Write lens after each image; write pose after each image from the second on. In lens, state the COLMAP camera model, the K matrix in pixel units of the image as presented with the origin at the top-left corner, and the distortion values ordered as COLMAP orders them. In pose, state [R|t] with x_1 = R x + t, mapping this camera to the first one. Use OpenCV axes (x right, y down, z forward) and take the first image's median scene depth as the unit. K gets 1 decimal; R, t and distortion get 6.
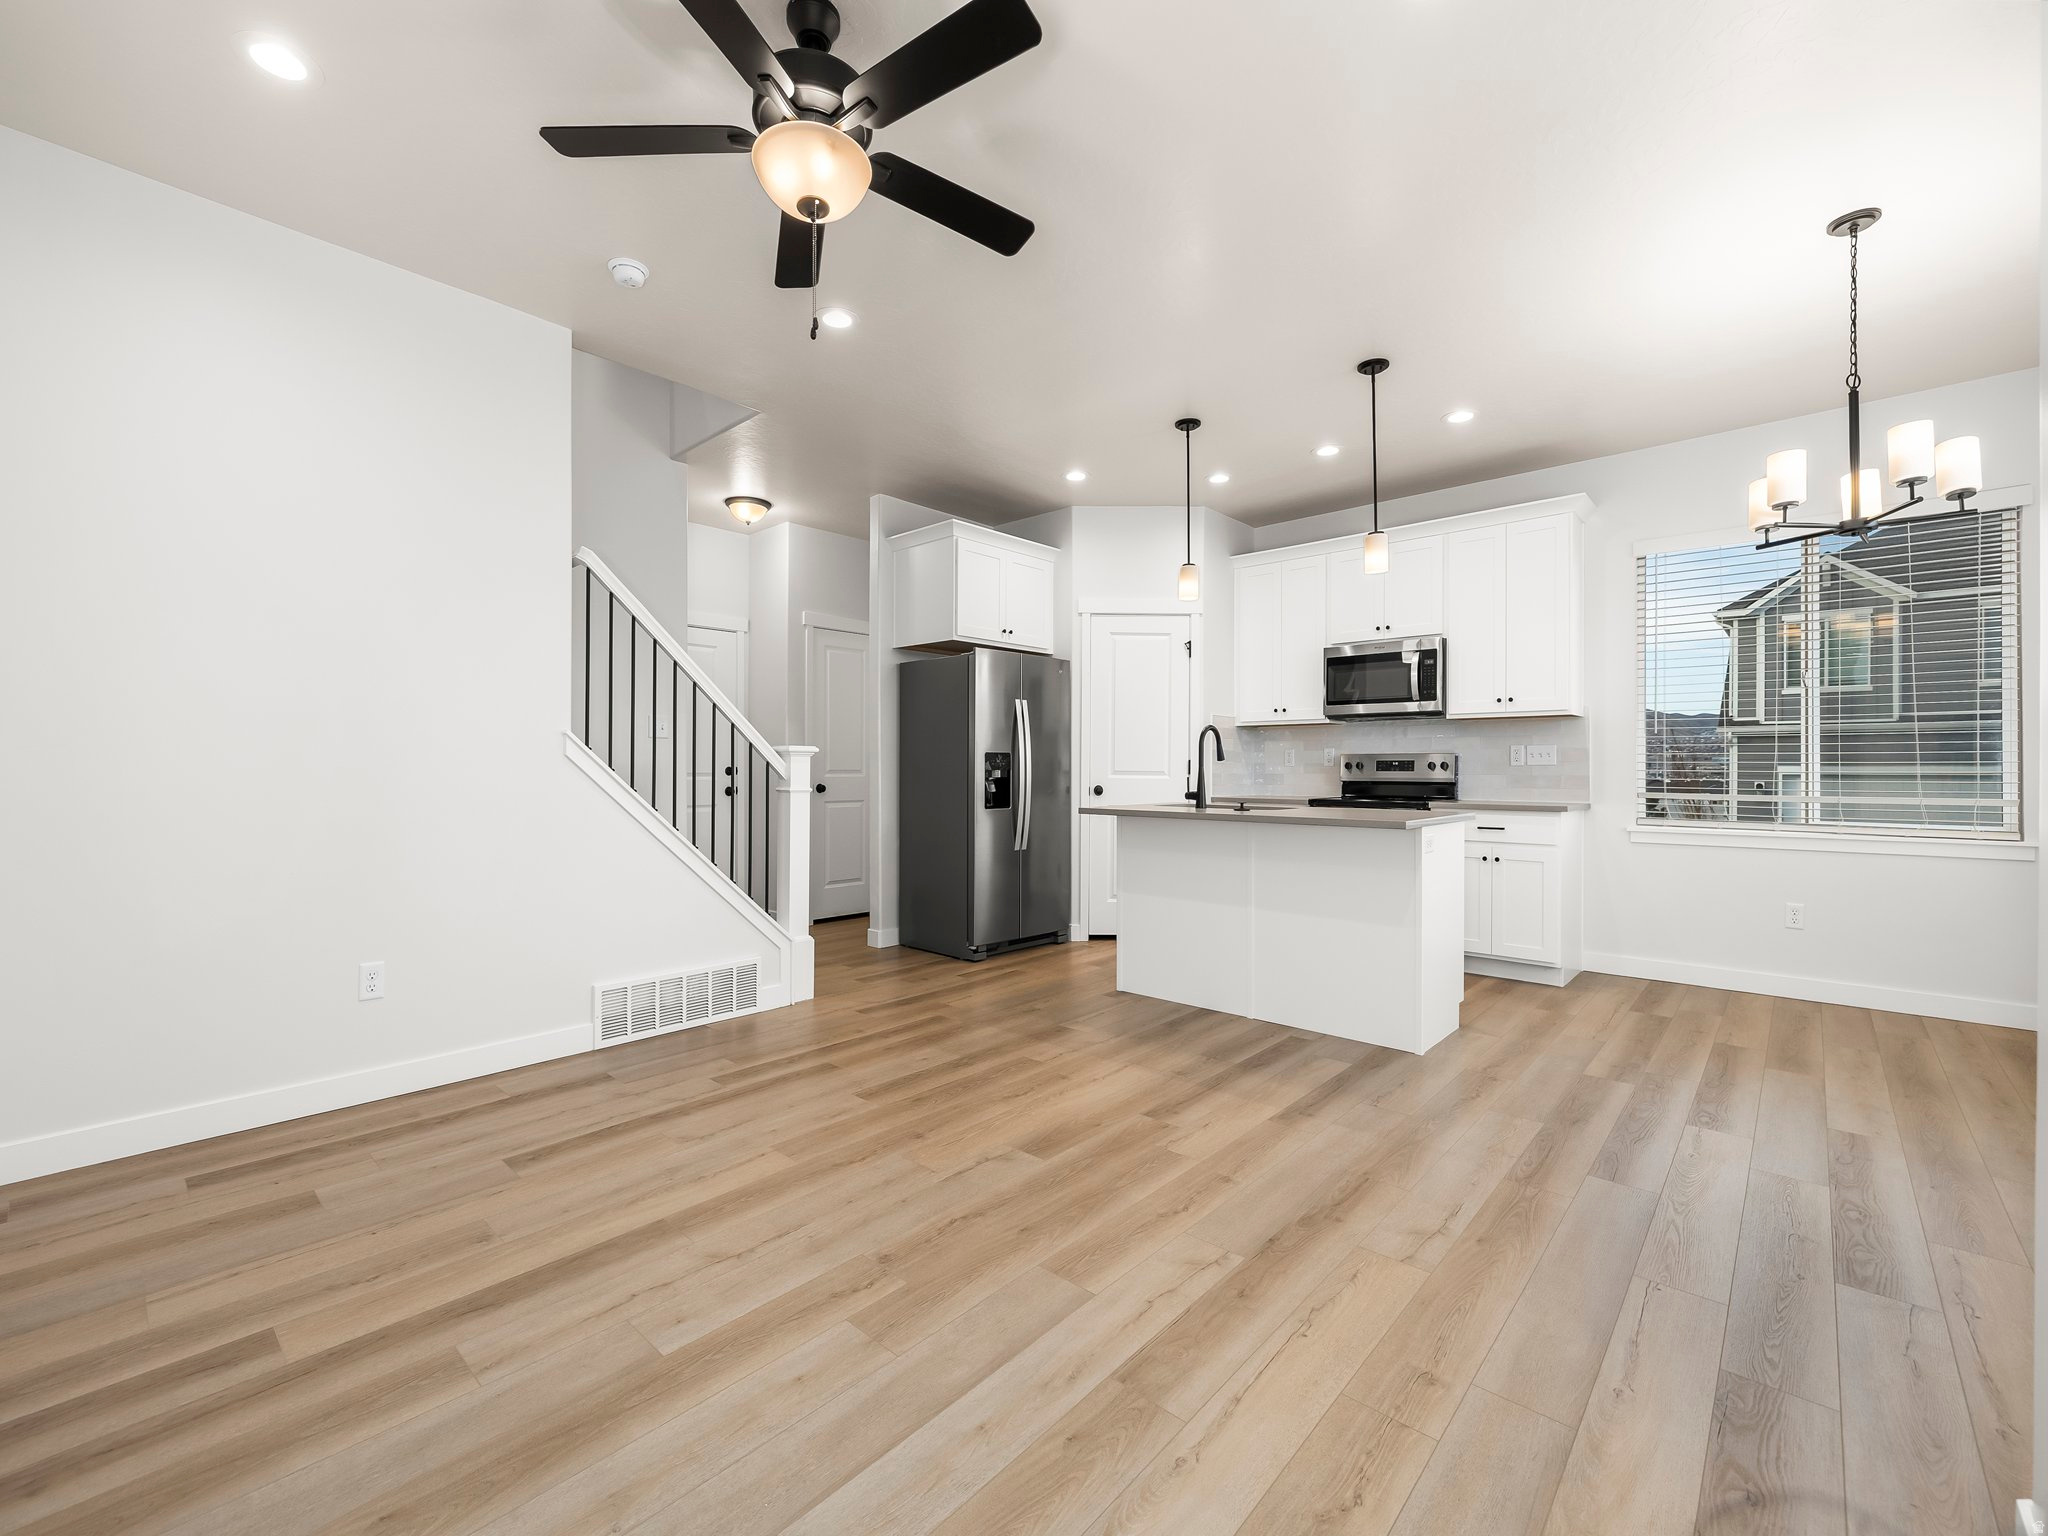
lens RADIAL K [[873.8, 0, 1017.8], [0, 873.8, 766.9], [0, 0, 1]] dist [0.003107, 0.000316]
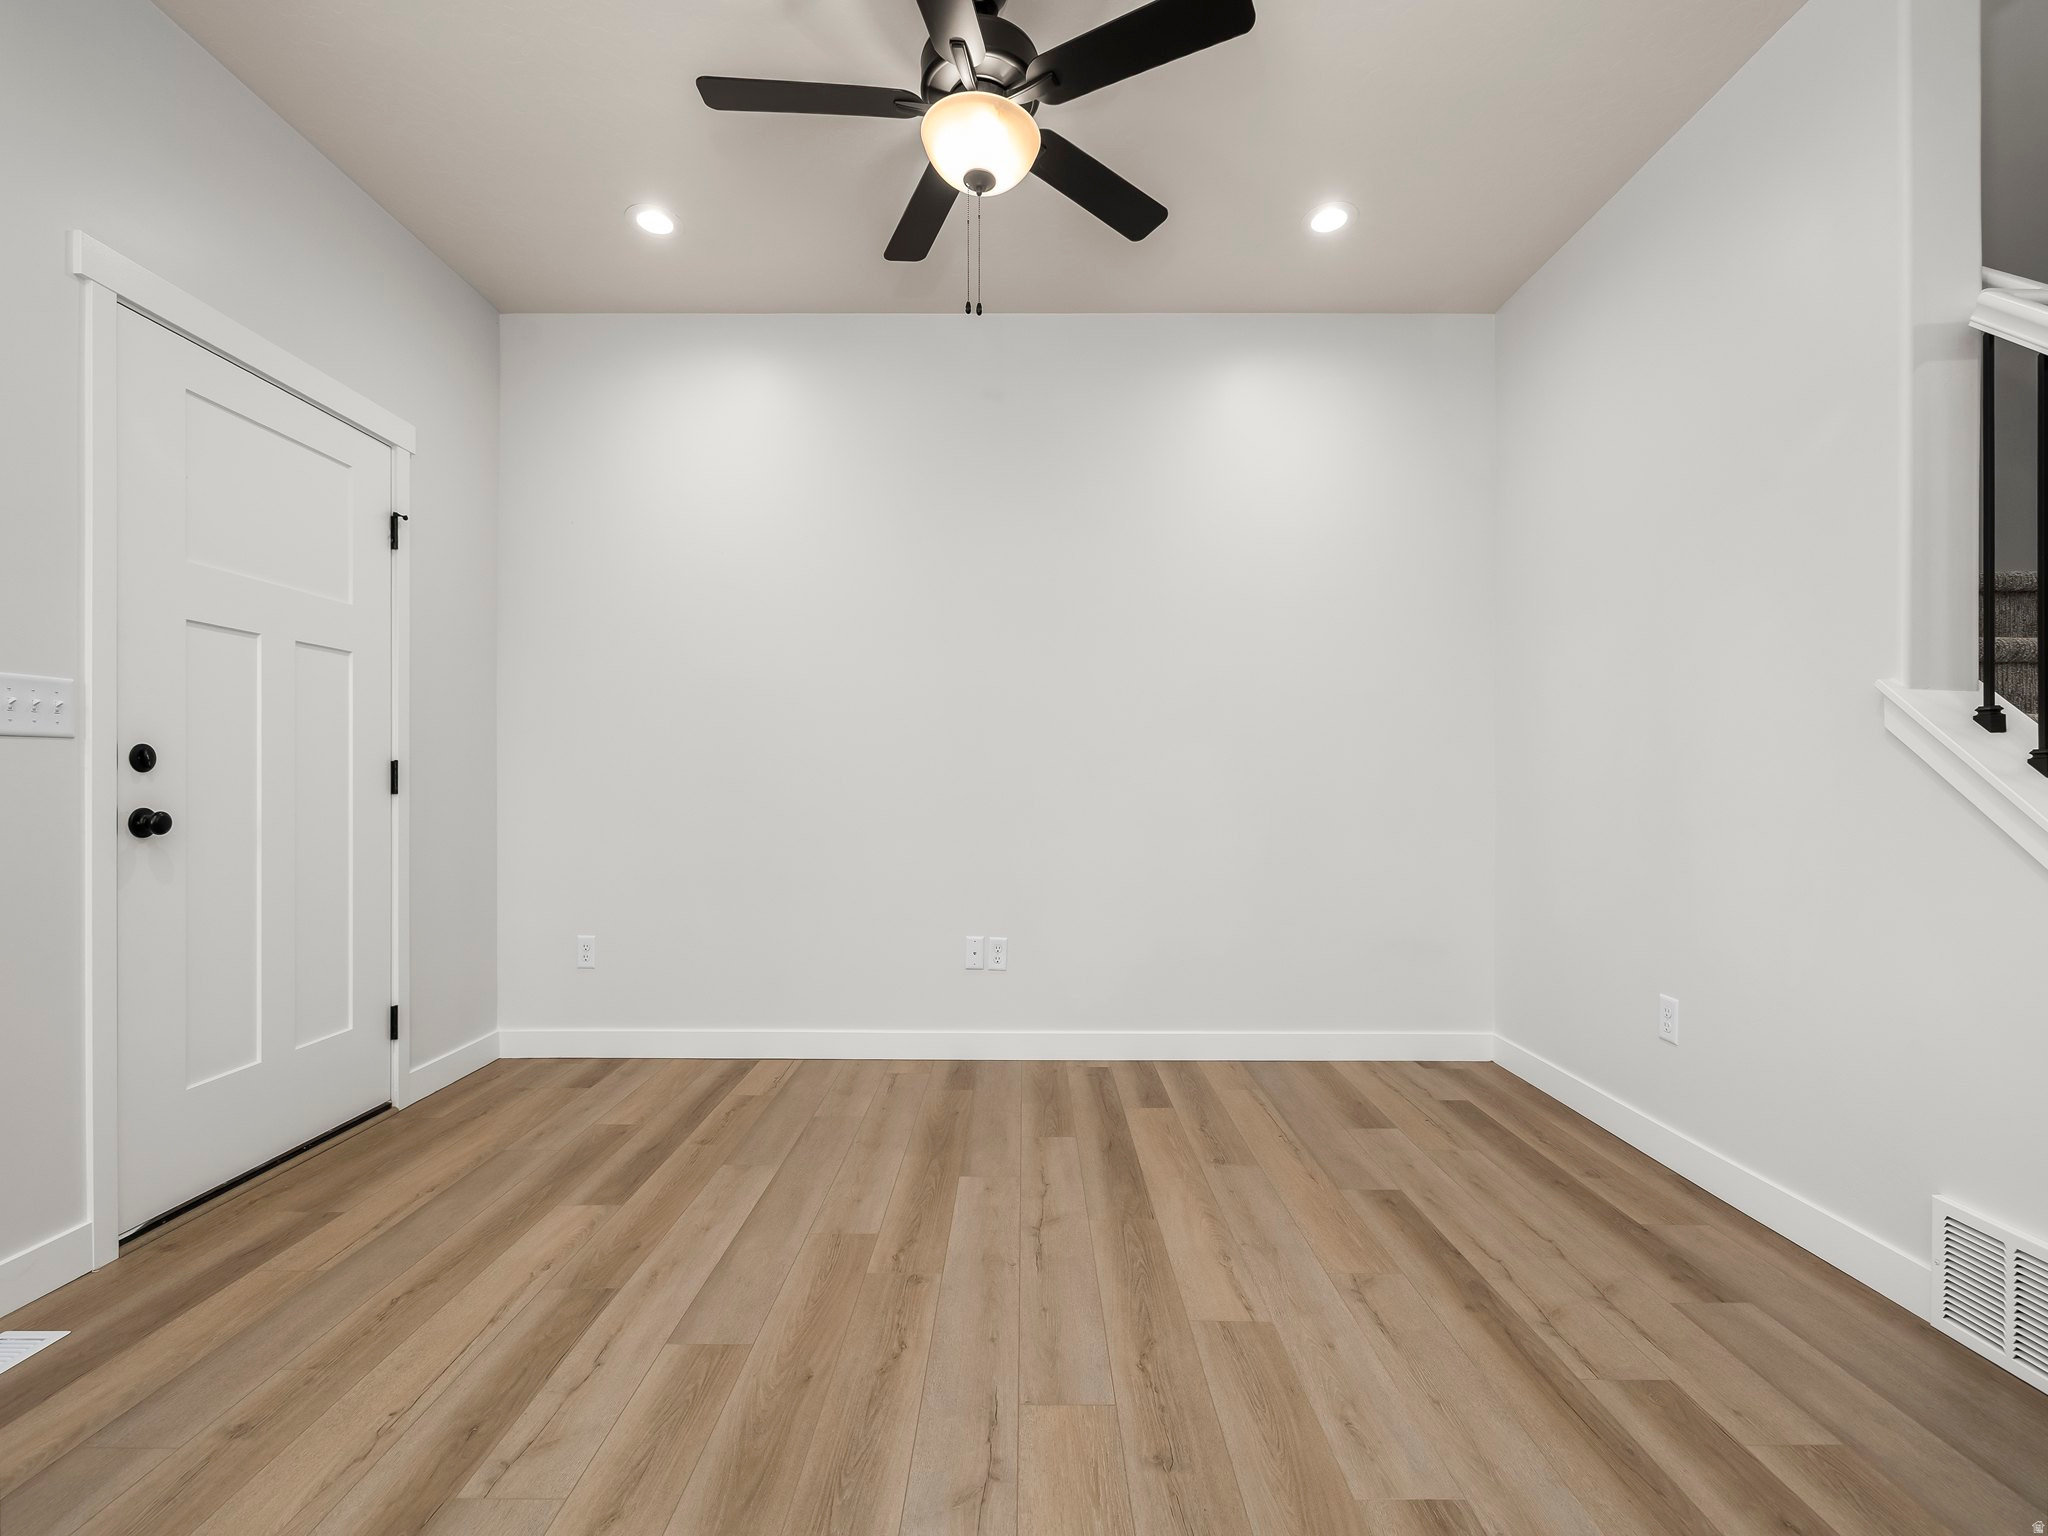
lens RADIAL K [[873.8, 0, 1025.8], [0, 873.8, 778.5], [0, 0, 1]] dist [0.003107, 0.000316]
pose [[-0.740932, -0.007702, -0.671536, 0.361189], [-0.001569, 0.999951, -0.009738, 0.036984], [0.671579, -0.006162, -0.740908, 1.645238]]
